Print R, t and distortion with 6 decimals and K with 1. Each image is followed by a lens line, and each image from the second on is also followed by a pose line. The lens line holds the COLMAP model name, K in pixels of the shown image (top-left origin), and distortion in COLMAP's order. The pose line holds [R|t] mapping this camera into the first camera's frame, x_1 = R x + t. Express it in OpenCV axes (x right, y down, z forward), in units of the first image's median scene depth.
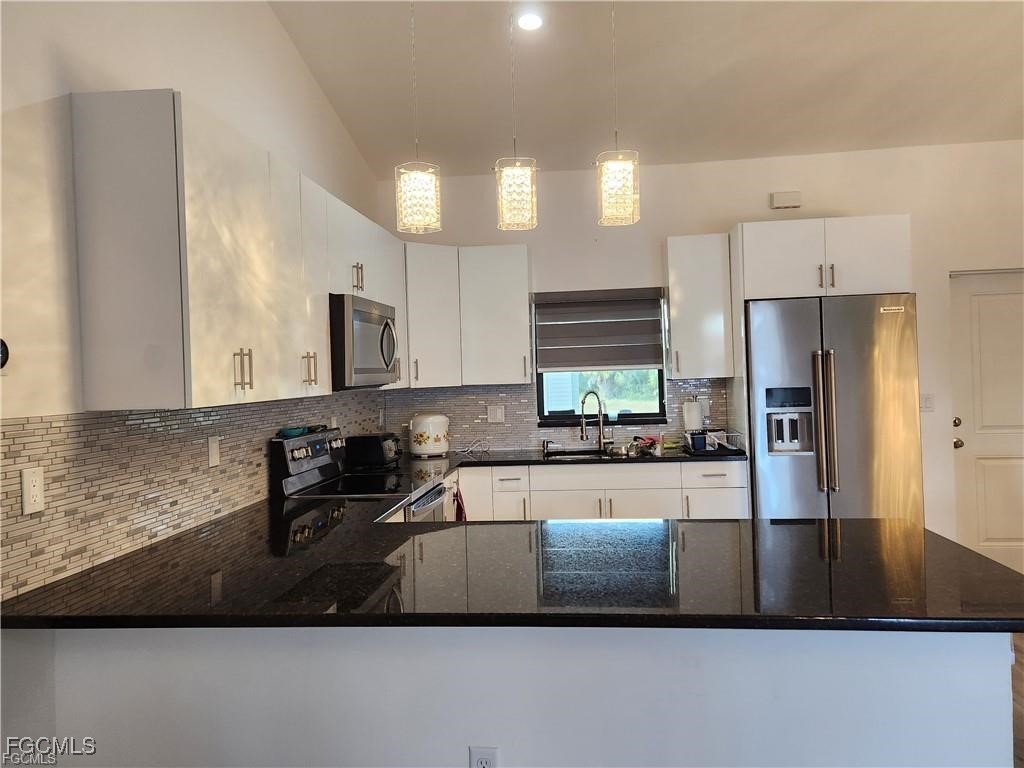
lens RADIAL K [[772.8, 0, 512.0], [0, 772.8, 384.0], [0, 0, 1]] dist [0.050152, -0.002023]
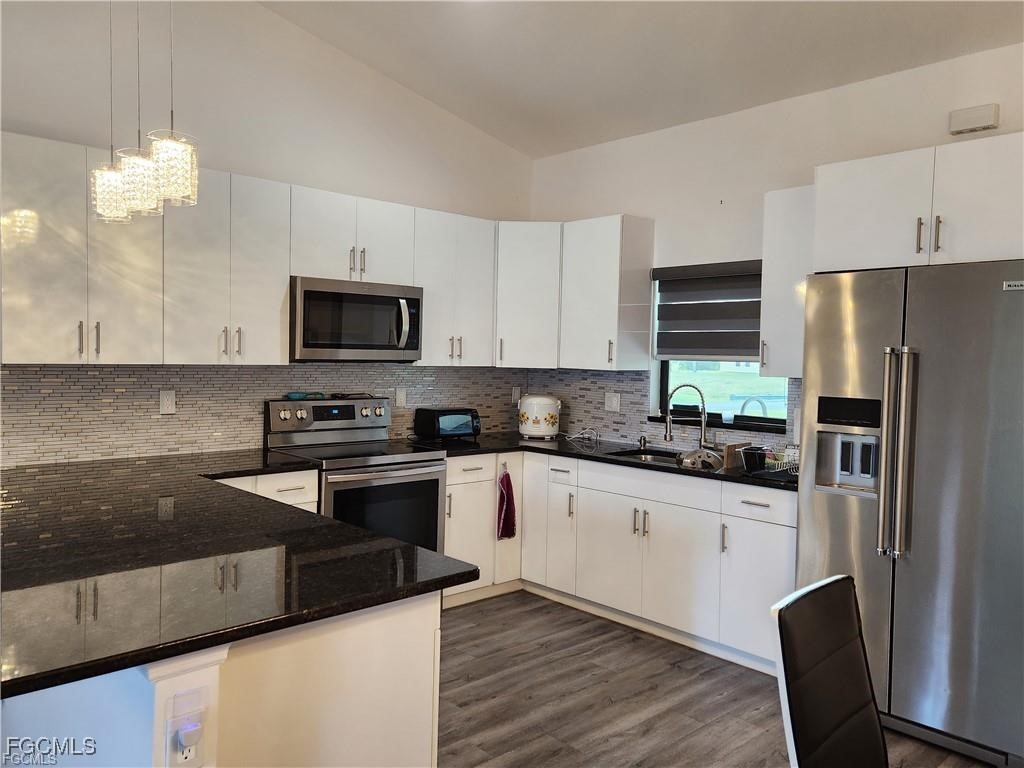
lens RADIAL K [[772.8, 0, 512.0], [0, 772.8, 384.0], [0, 0, 1]] dist [0.050152, -0.002023]
pose [[0.753907, 0.074227, -0.652775, 0.545663], [-0.055889, 0.997241, 0.048848, -0.023482], [0.654600, -0.000344, 0.755976, 0.249679]]
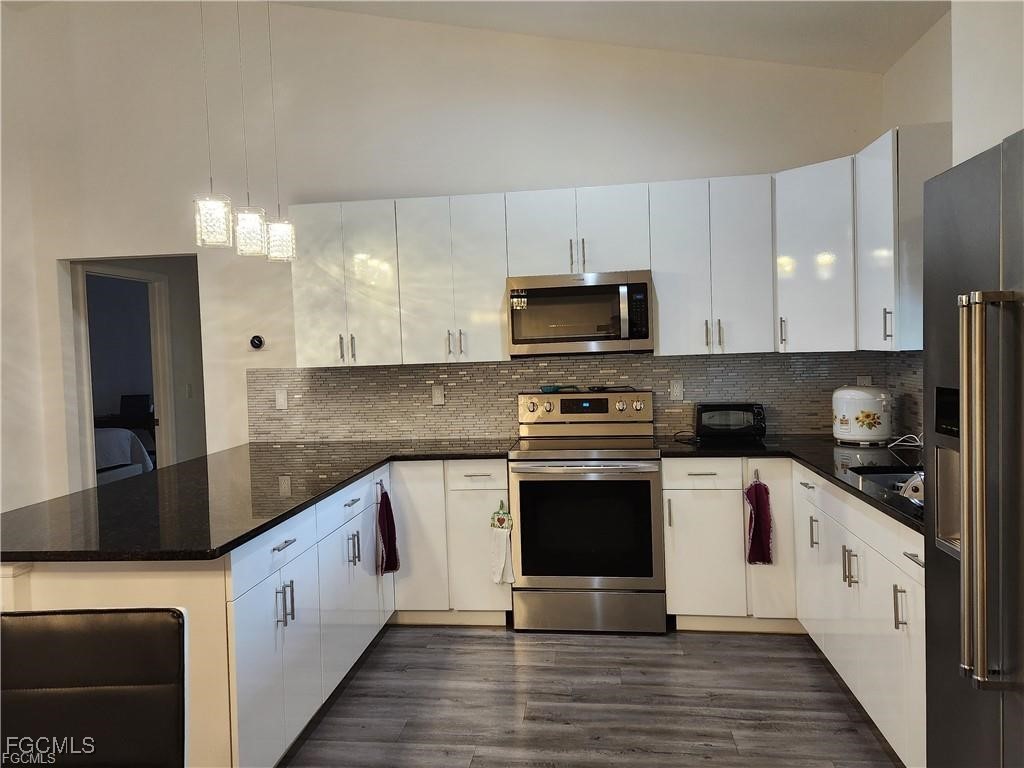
lens RADIAL K [[791.8, 0, 484.5], [0, 791.8, 376.9], [0, 0, 1]] dist [0.056659, -0.002648]
pose [[-0.028049, 0.075310, -0.996766, 0.723824], [0.022033, 0.996962, 0.074705, -0.039599], [0.999364, -0.019867, -0.029623, 0.709816]]
